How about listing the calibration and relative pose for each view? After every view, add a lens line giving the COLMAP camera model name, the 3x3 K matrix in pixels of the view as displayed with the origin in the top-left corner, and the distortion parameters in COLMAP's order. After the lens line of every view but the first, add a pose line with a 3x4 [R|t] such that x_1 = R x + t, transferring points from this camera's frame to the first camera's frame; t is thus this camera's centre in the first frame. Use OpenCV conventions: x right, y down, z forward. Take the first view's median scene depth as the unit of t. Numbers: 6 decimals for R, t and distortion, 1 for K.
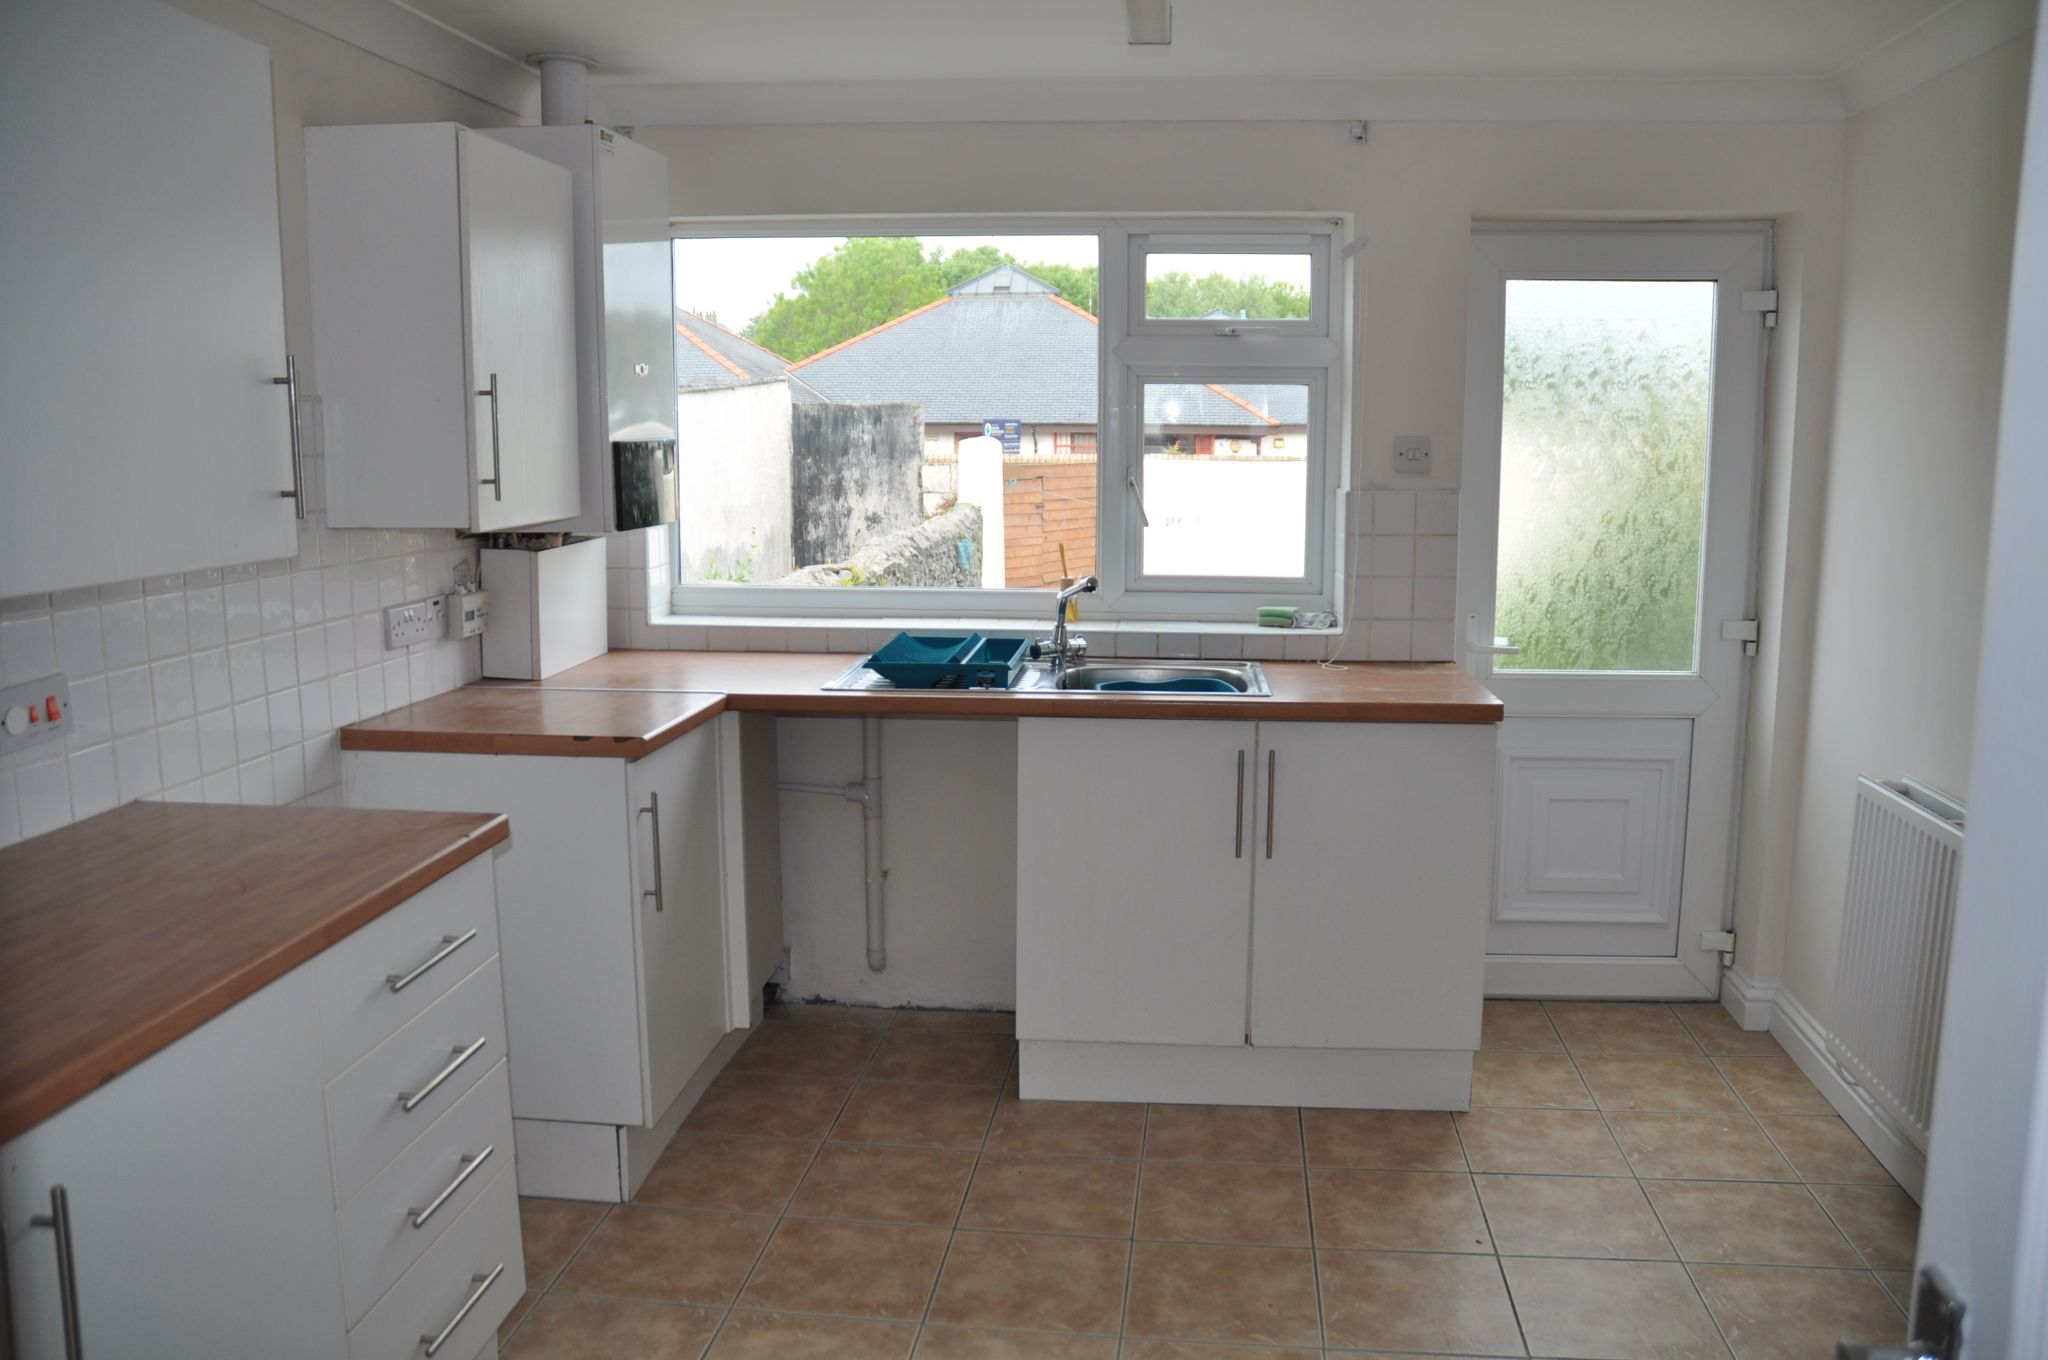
lens RADIAL K [[1625.9, 0, 1024.0], [0, 1625.9, 680.0], [0, 0, 1]] dist [-0.177409, 0.188884]
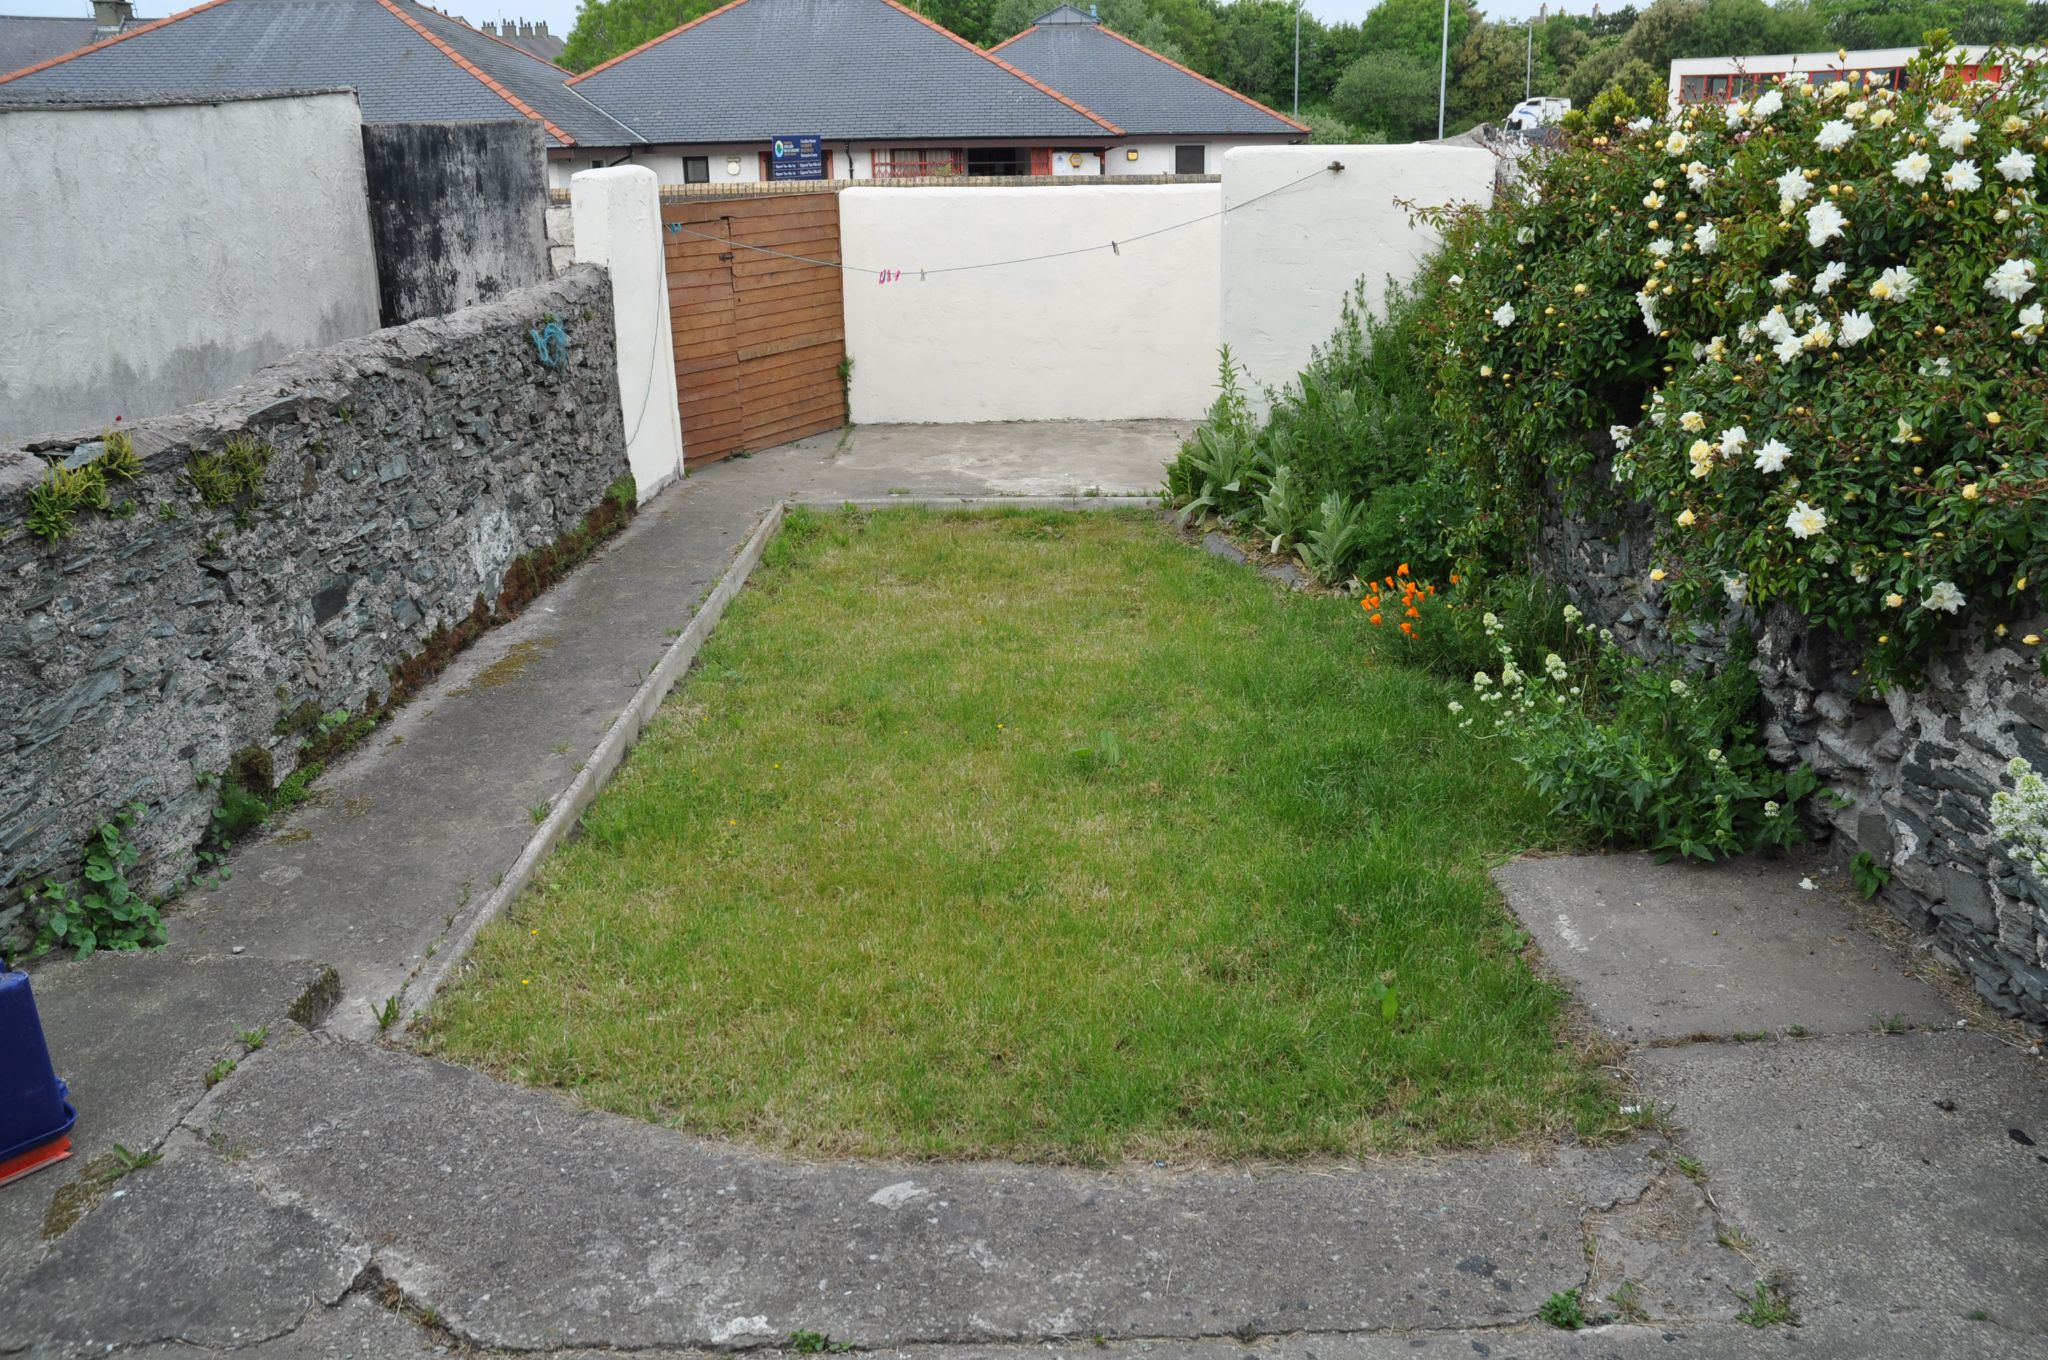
lens RADIAL K [[1625.9, 0, 1024.0], [0, 1625.9, 680.0], [0, 0, 1]] dist [-0.177409, 0.188884]
pose [[0.997786, -0.035763, 0.056071, 0.101003], [0.025695, 0.984943, 0.170959, -0.040540], [-0.061341, -0.169139, 0.983681, 0.257196]]
